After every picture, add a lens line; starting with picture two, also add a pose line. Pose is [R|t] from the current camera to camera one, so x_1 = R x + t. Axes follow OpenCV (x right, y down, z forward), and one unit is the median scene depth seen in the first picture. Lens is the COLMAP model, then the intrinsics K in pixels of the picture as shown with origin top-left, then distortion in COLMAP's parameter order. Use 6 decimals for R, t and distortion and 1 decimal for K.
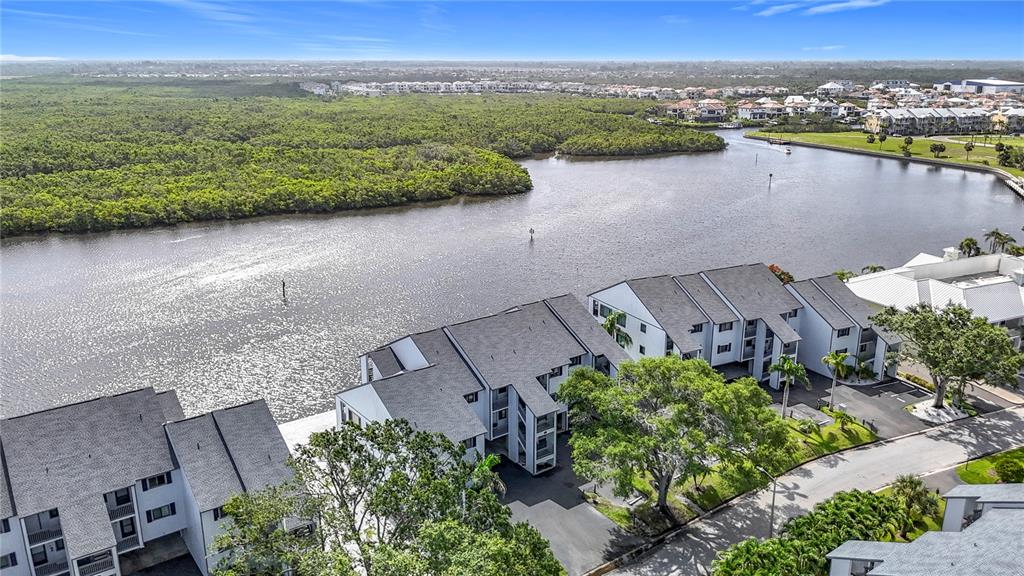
lens RADIAL K [[700.7, 0, 512.0], [0, 700.7, 269.6], [0, 0, 1]] dist [0.036946, -0.003219]
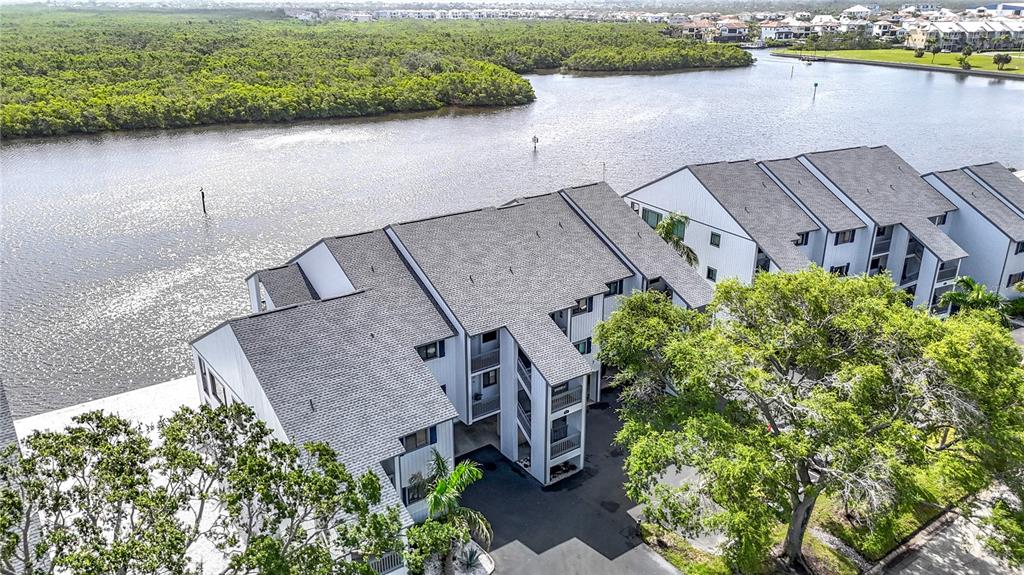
lens RADIAL K [[737.1, 0, 512.0], [0, 737.1, 287.5], [0, 0, 1]] dist [0.050682, 0.000874]
pose [[1.000000, -0.000205, 0.000052, 0.003666], [0.000198, 0.994391, 0.105763, 0.059092], [-0.000073, -0.105763, 0.994391, 0.350328]]
